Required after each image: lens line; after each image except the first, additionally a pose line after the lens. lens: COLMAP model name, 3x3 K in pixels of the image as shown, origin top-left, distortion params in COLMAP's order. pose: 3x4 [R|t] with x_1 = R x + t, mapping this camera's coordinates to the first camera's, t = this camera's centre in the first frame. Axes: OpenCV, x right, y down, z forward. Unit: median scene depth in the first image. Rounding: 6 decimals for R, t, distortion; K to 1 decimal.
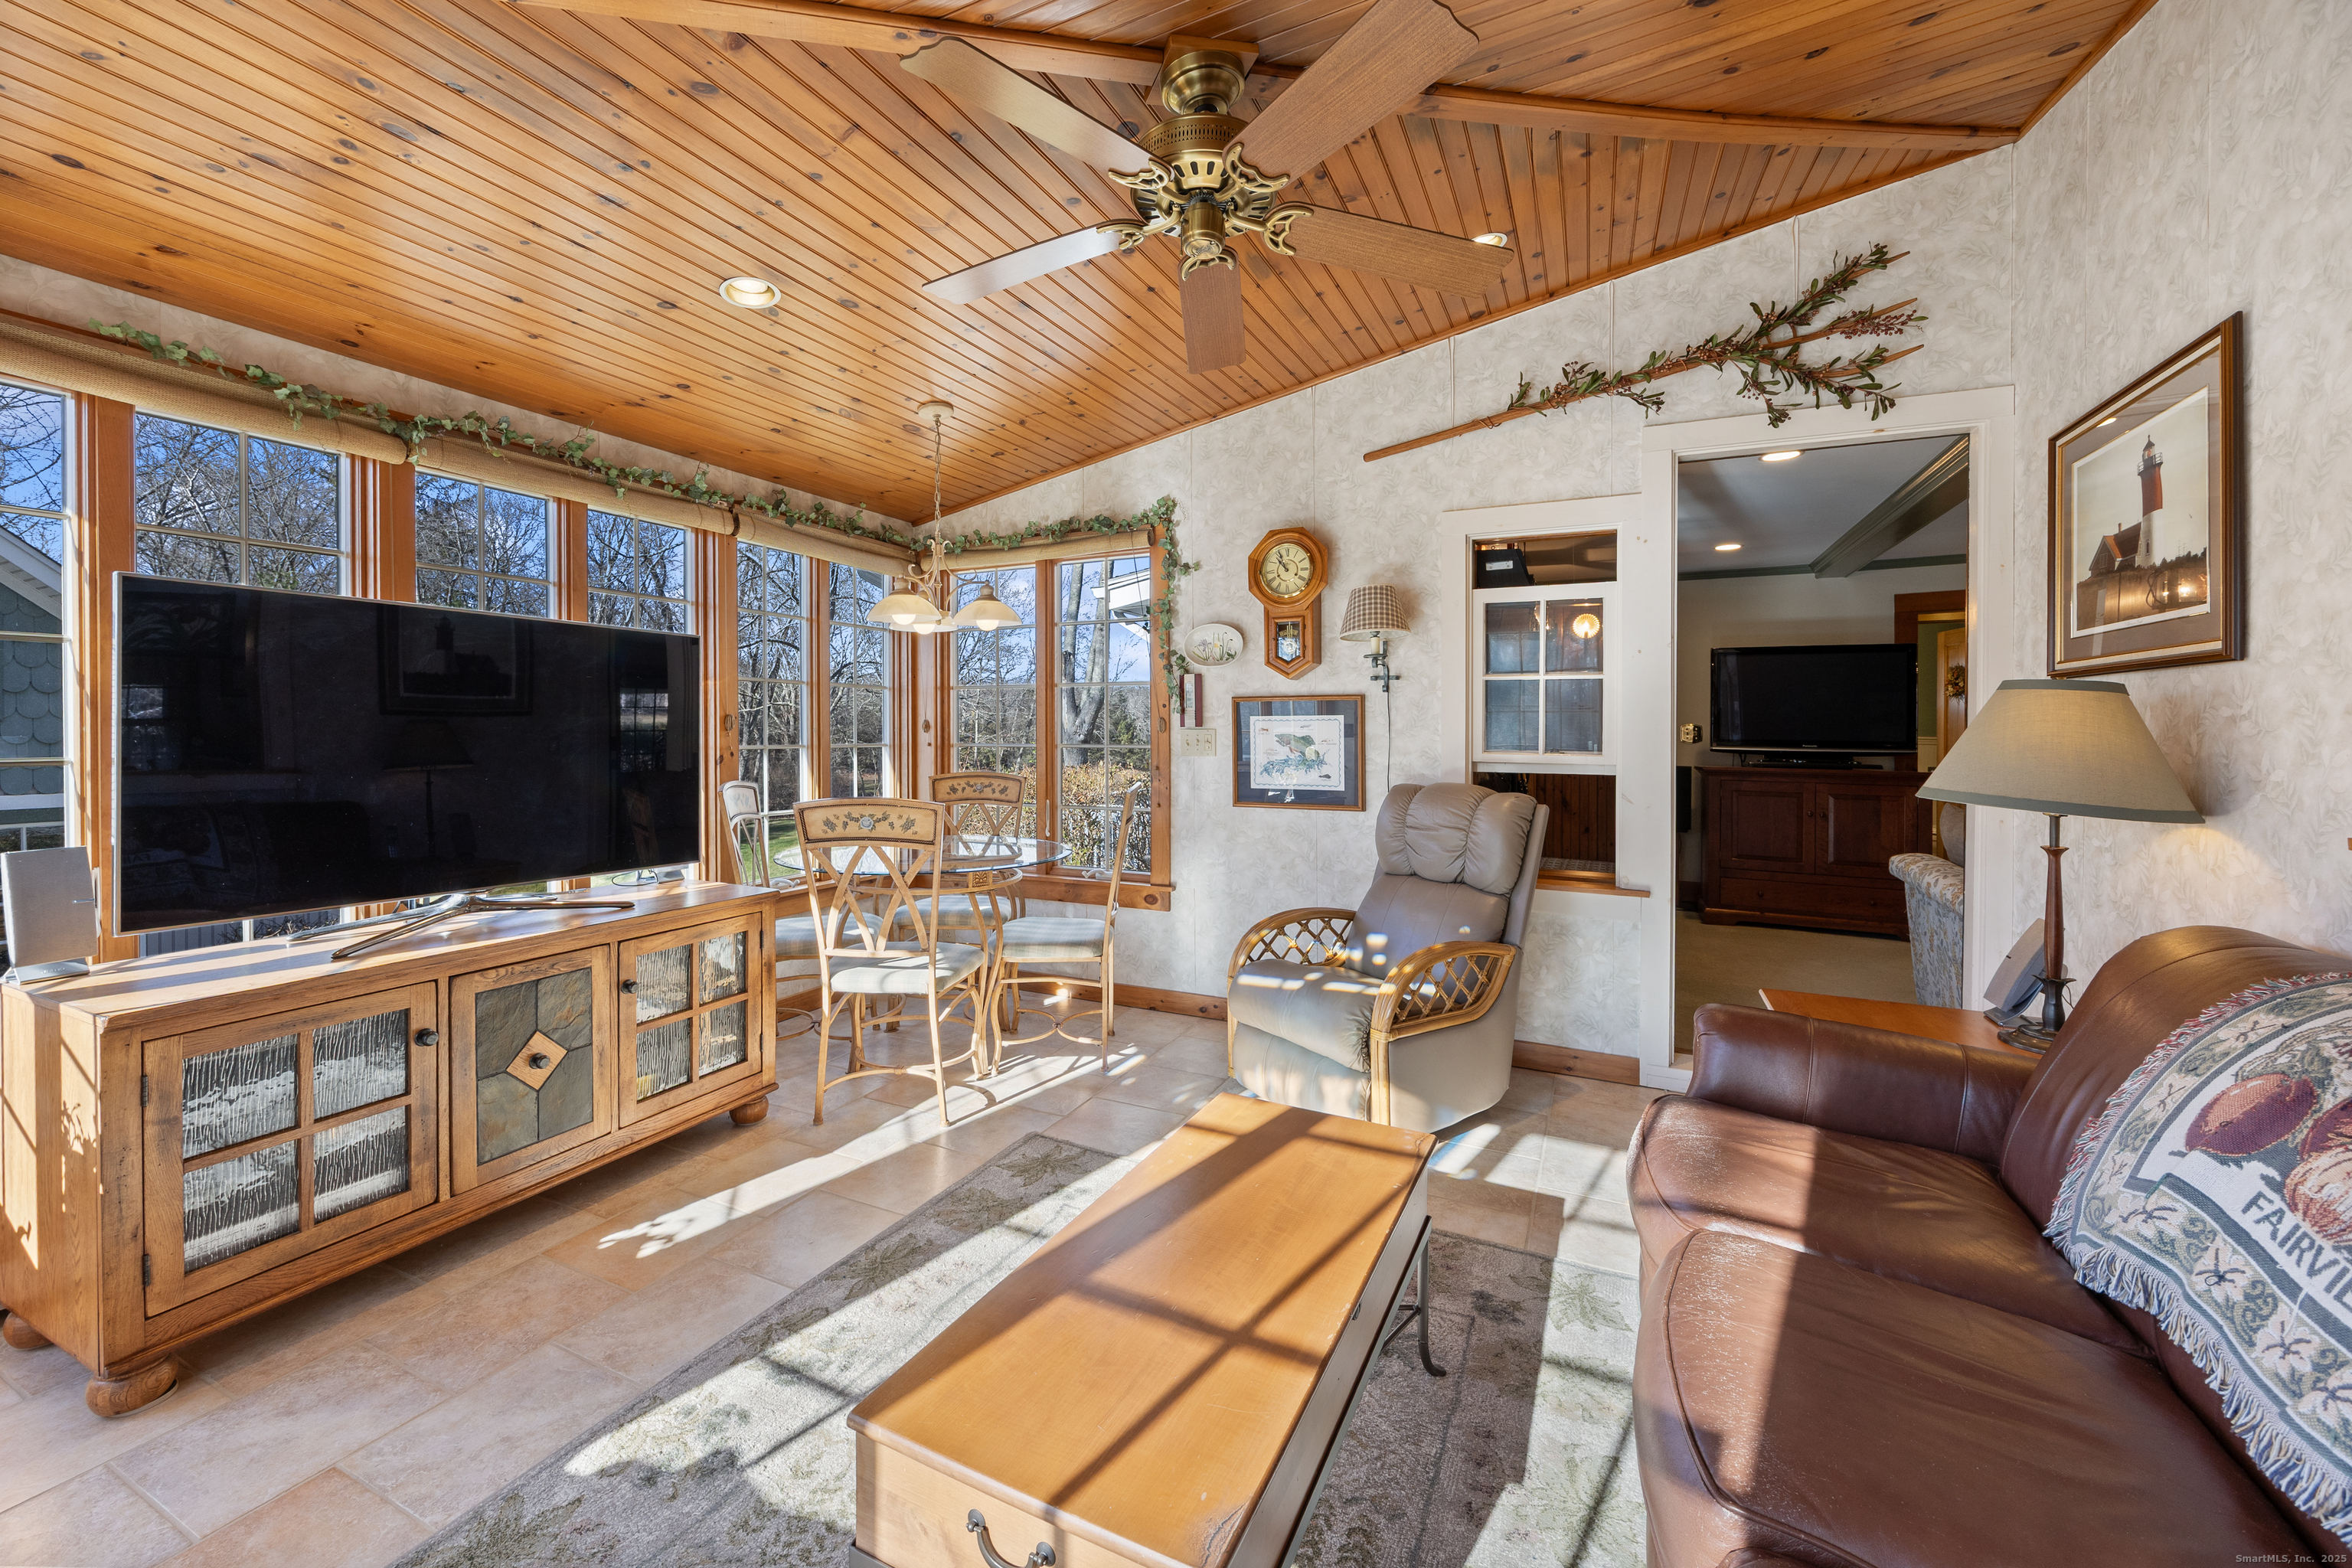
lens RADIAL K [[883.1, 0, 1195.8], [0, 883.1, 717.7], [0, 0, 1]] dist [-0.002287, -0.000073]
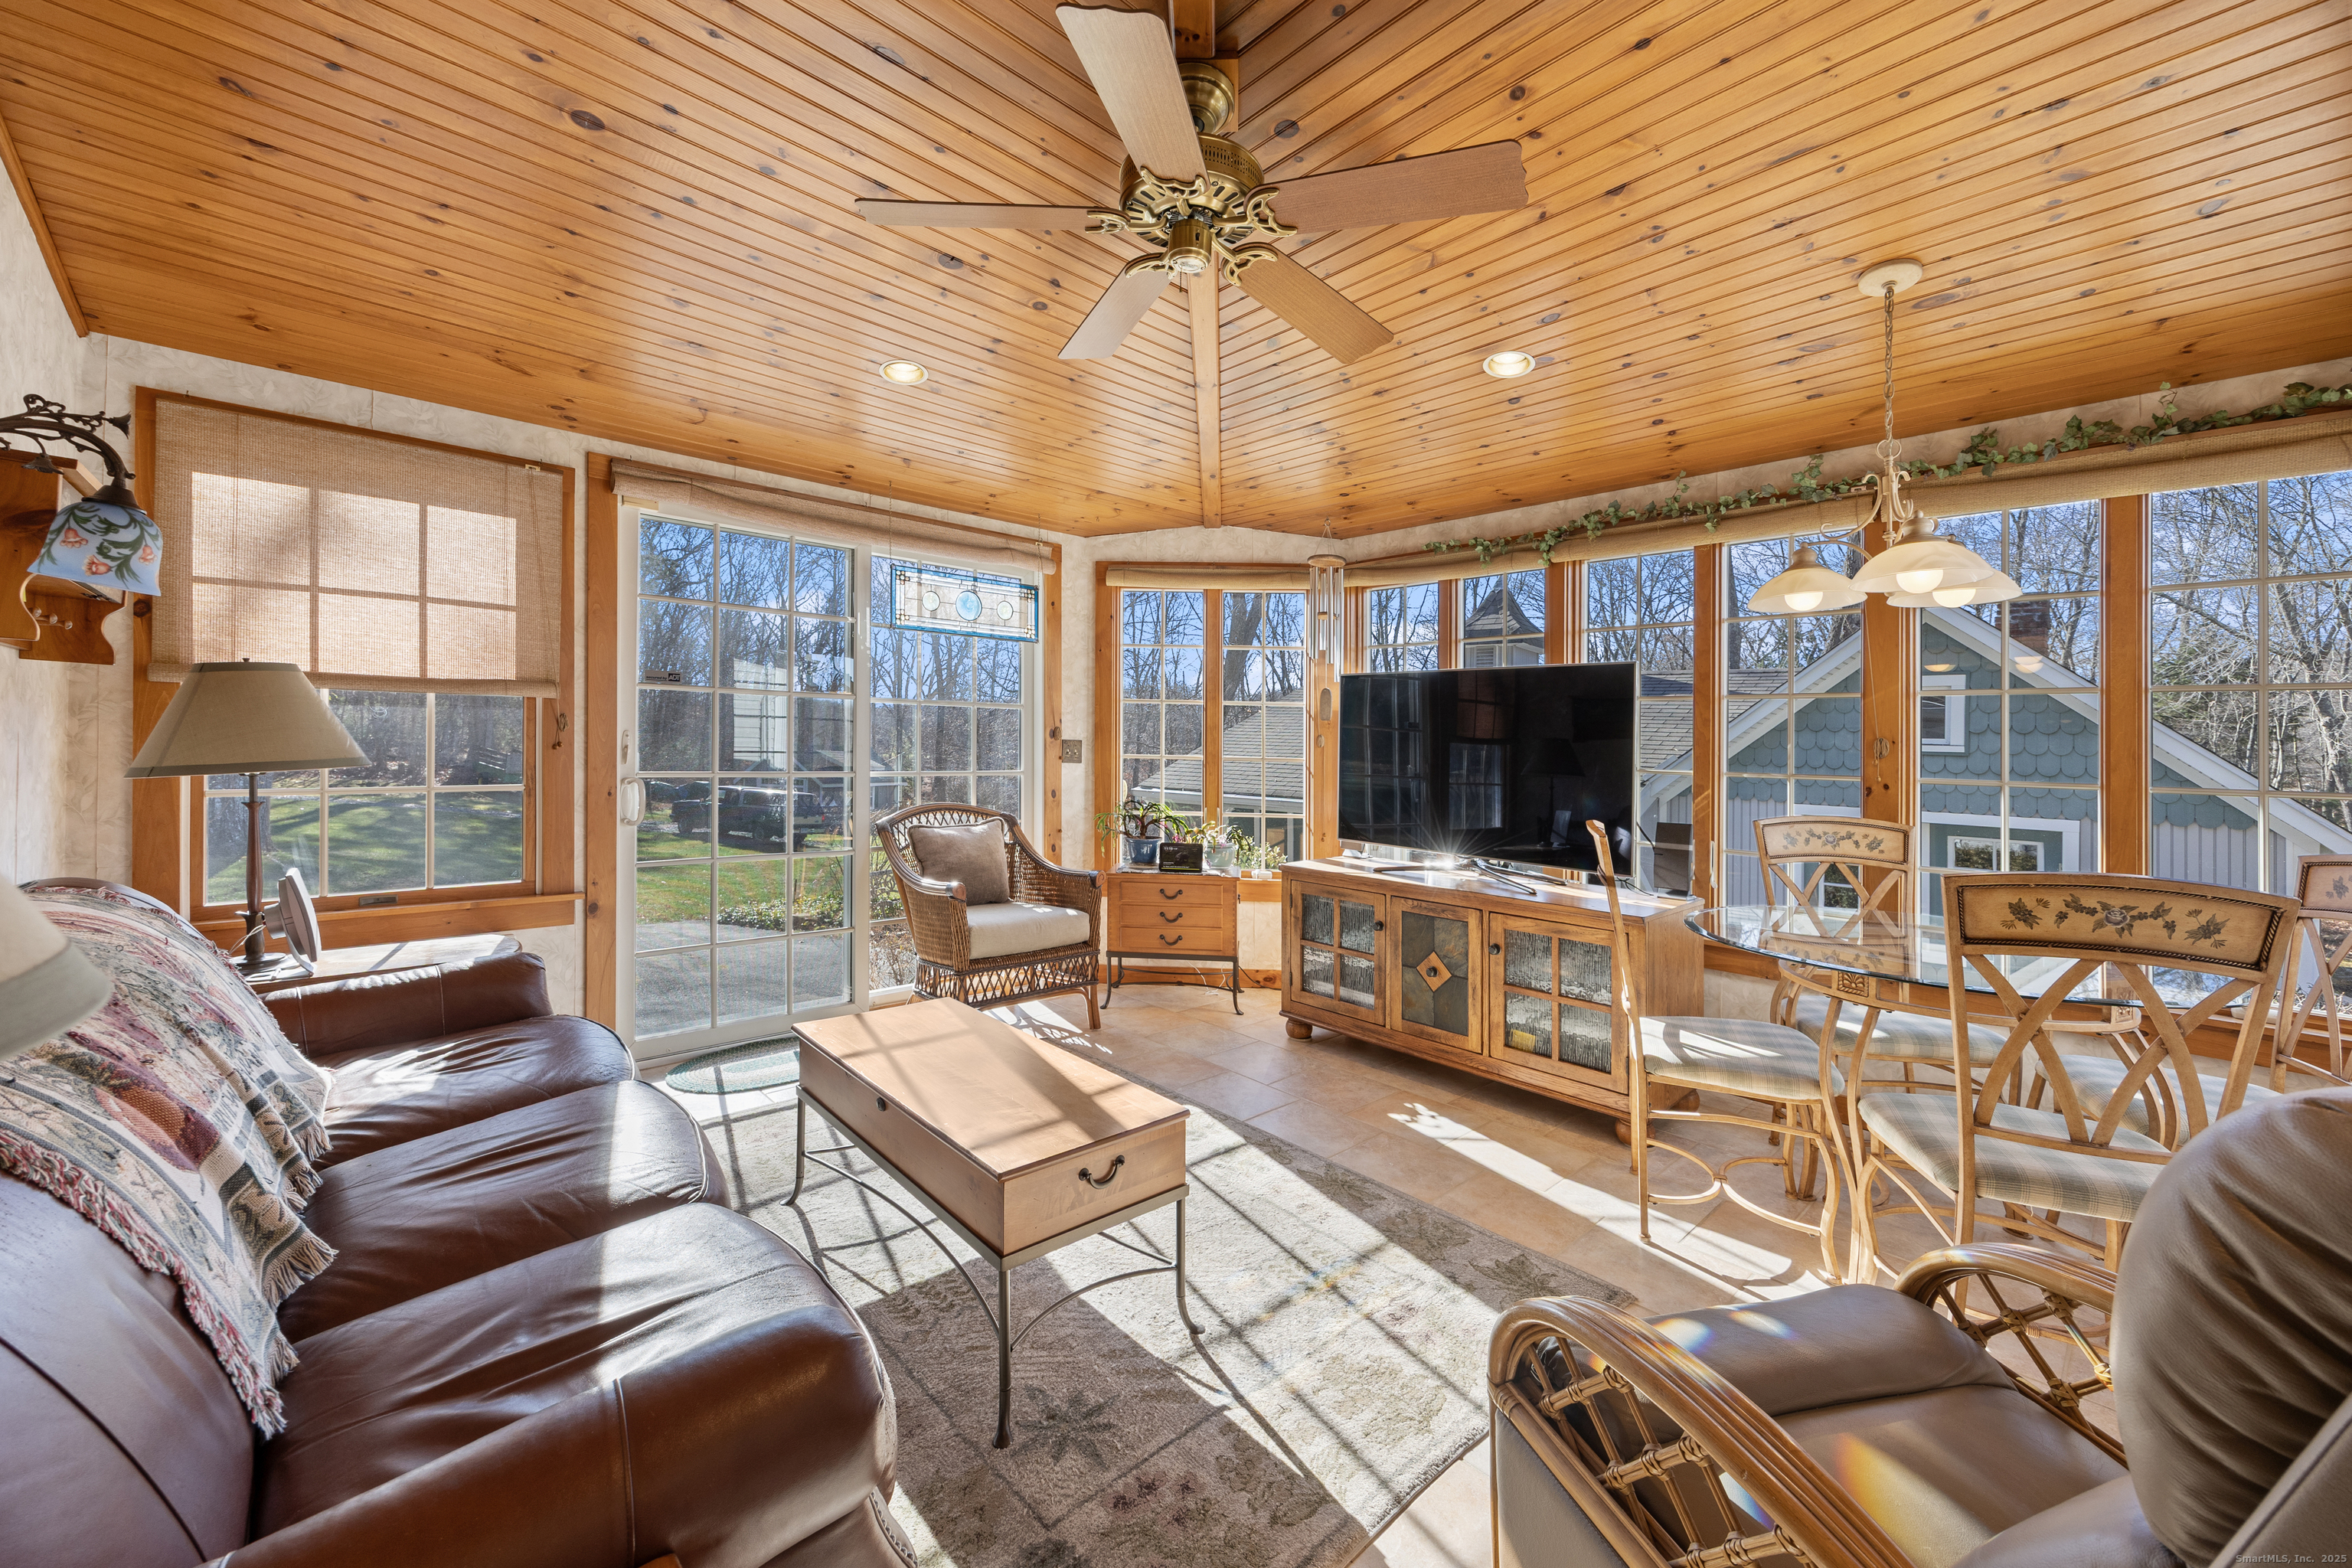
lens RADIAL K [[883.1, 0, 1154.3], [0, 883.1, 747.2], [0, 0, 1]] dist [-0.002287, -0.000073]
pose [[-0.364026, -0.004227, -0.931379, 0.800693], [-0.010498, 0.999945, -0.000435, 0.019324], [0.931329, 0.009619, -0.364051, 1.100943]]
